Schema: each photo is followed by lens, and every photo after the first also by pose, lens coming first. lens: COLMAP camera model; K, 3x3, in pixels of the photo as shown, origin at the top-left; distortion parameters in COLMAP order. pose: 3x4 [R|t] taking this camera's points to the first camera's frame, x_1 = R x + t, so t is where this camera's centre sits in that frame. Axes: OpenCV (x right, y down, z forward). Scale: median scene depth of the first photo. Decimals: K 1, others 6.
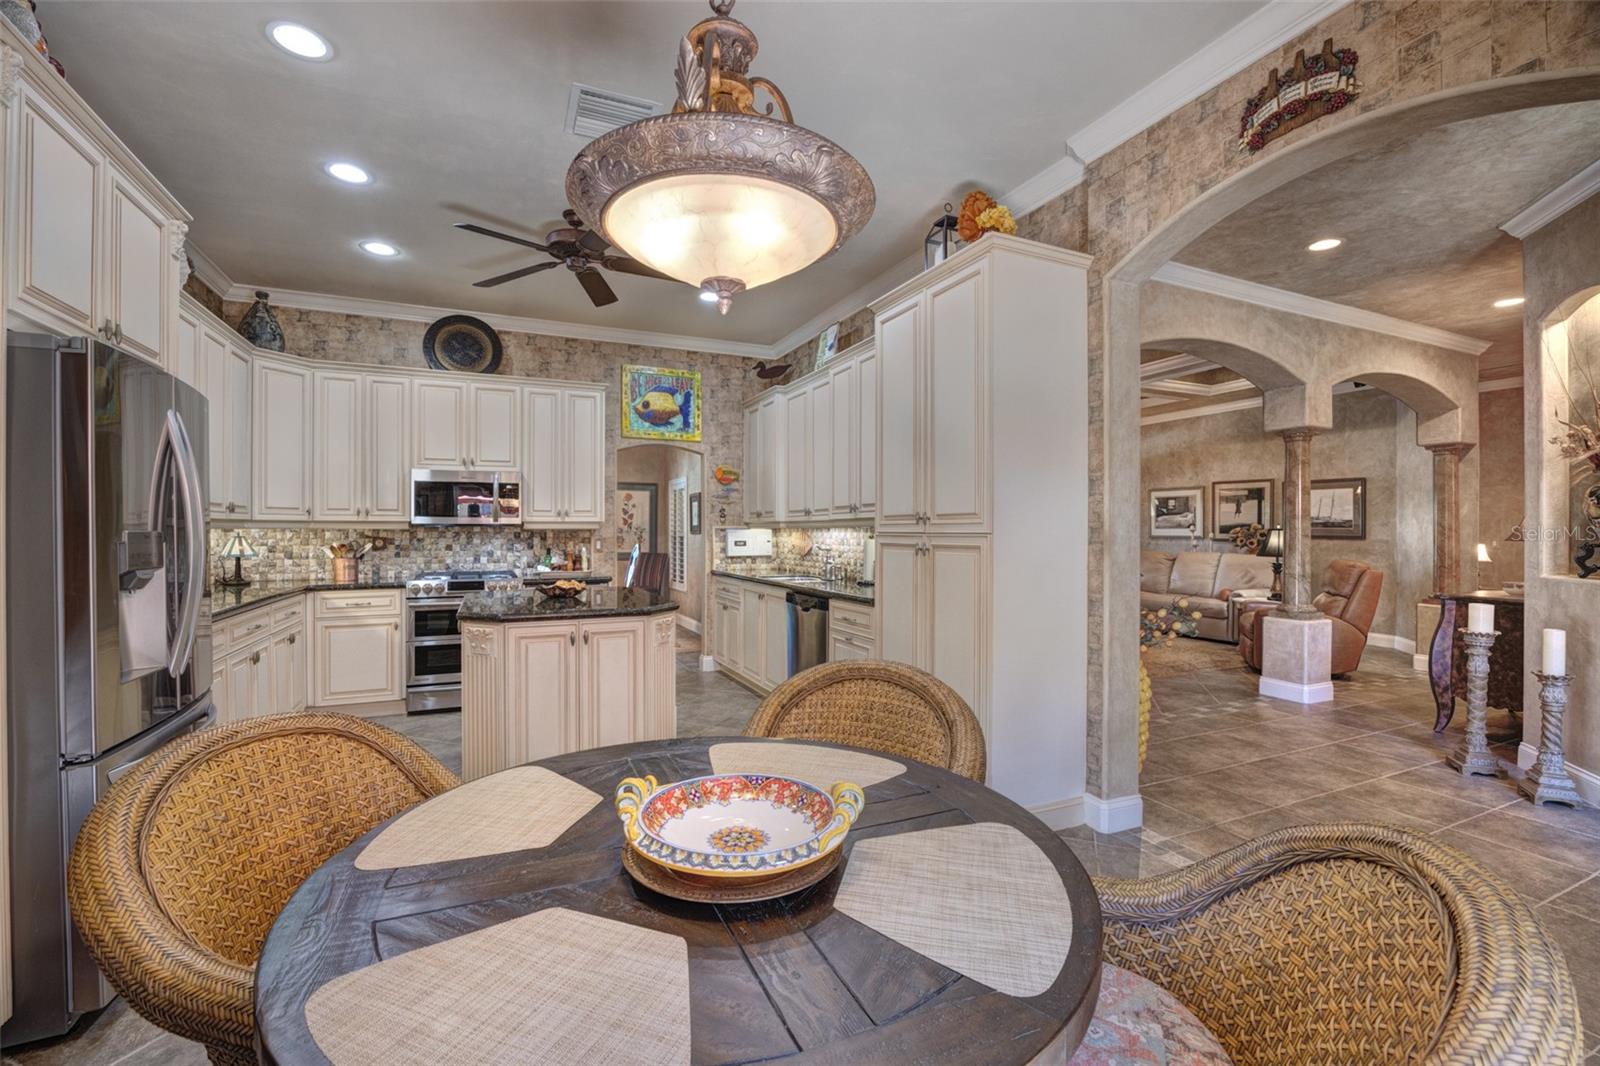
lens RADIAL K [[687.4, 0, 794.4], [0, 687.4, 525.6], [0, 0, 1]] dist [-0.021679, 0.000257]
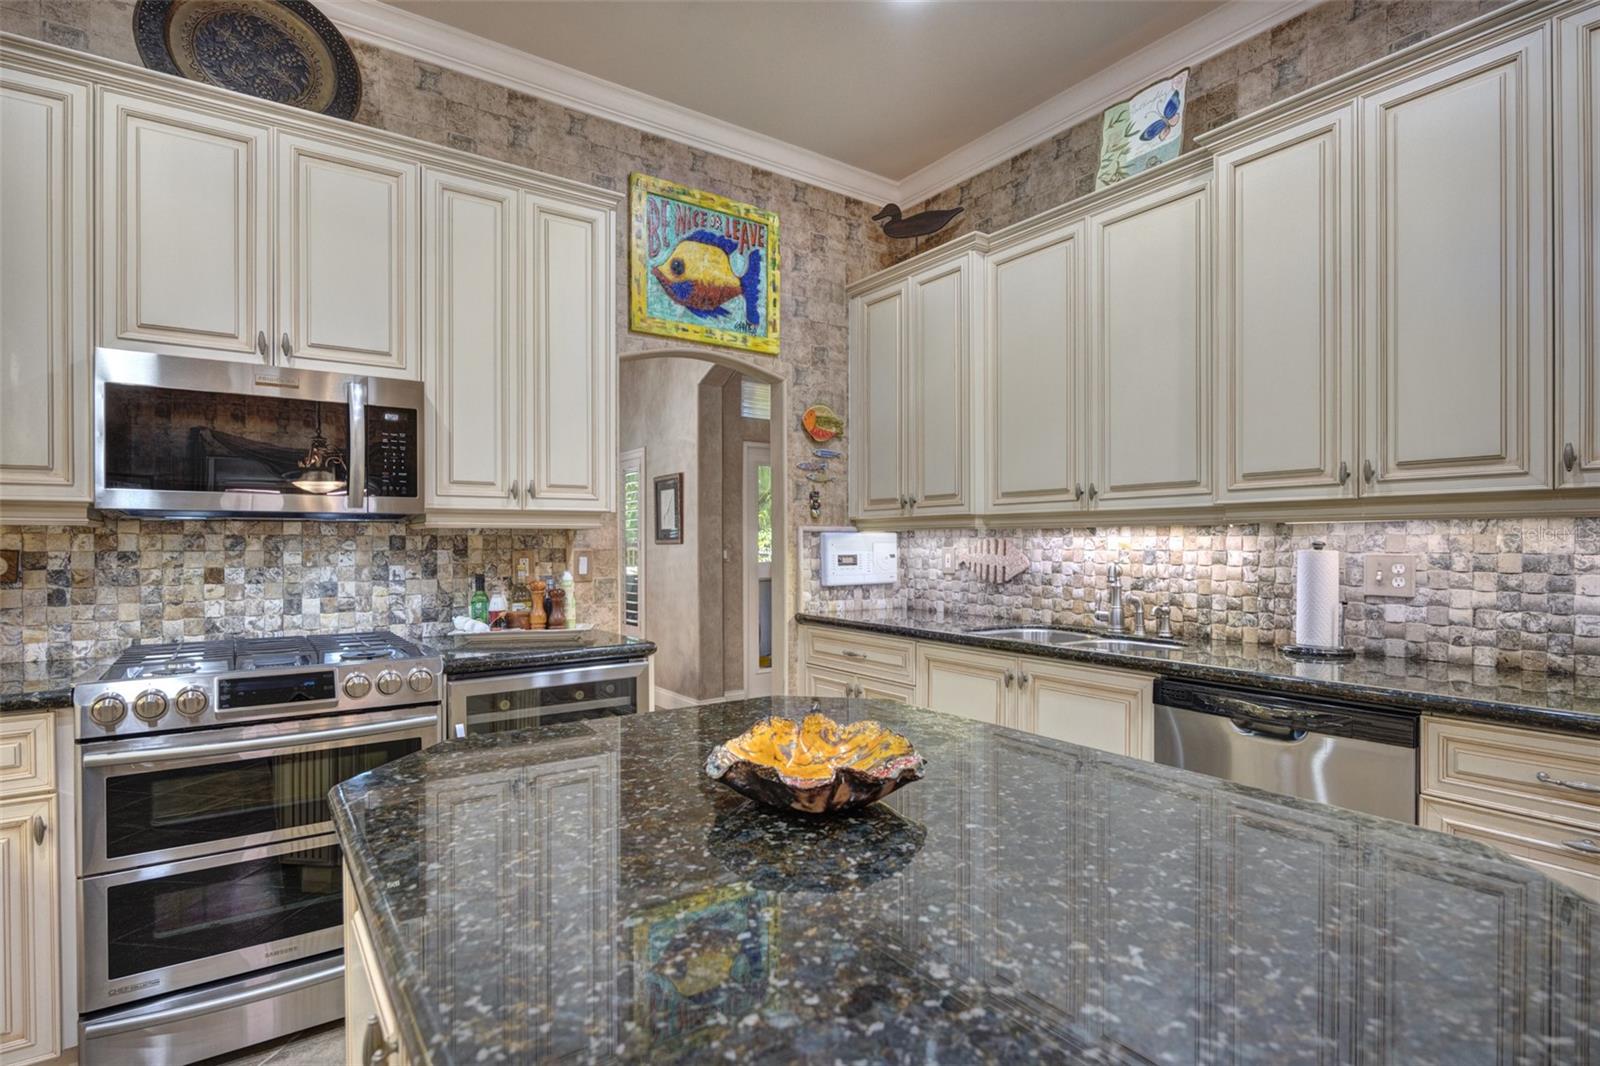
lens RADIAL K [[791.3, 0, 793.4], [0, 791.3, 544.3], [0, 0, 1]] dist [-0.005736, -0.001975]
pose [[0.981849, -0.001447, 0.189660, -0.271030], [-0.000377, 0.999954, 0.009580, 0.010077], [-0.189665, -0.009478, 0.981803, 0.505883]]
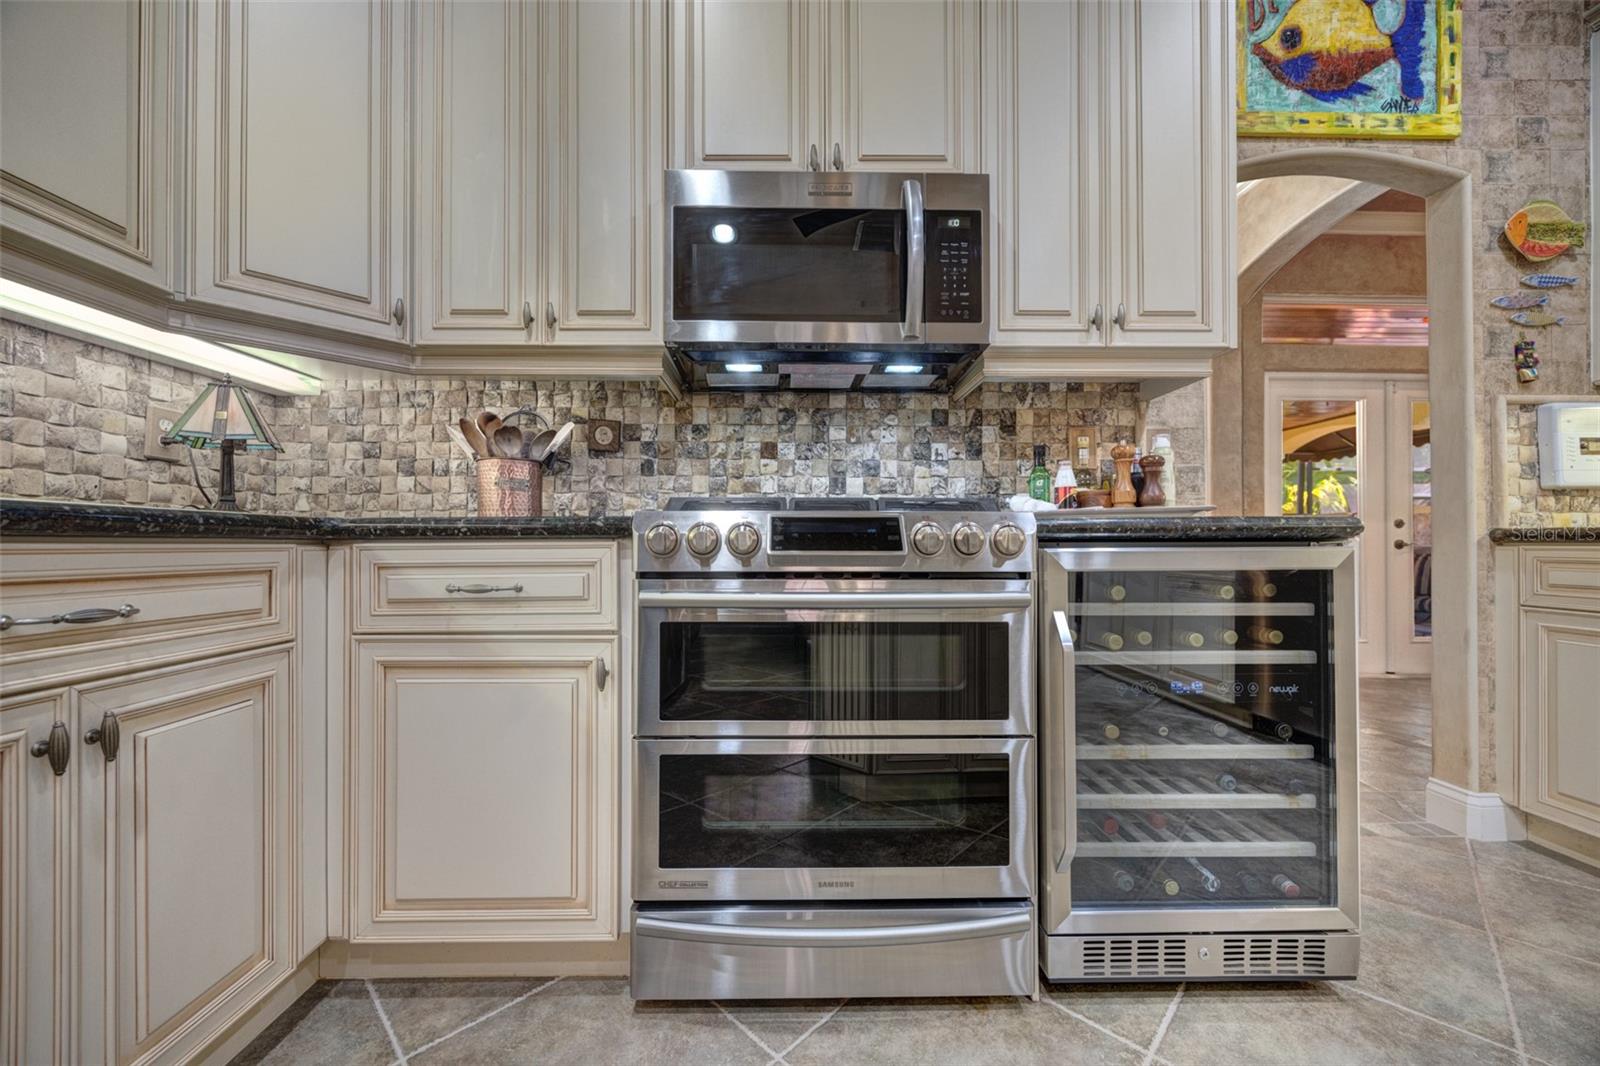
lens RADIAL K [[611.7, 0, 792.0], [0, 611.7, 538.9], [0, 0, 1]] dist [-0.003159, 0.000558]
pose [[0.918018, -0.001385, -0.396537, -0.363322], [0.000559, 0.999997, -0.002199, 0.081342], [0.396539, 0.001797, 0.918016, 0.702203]]
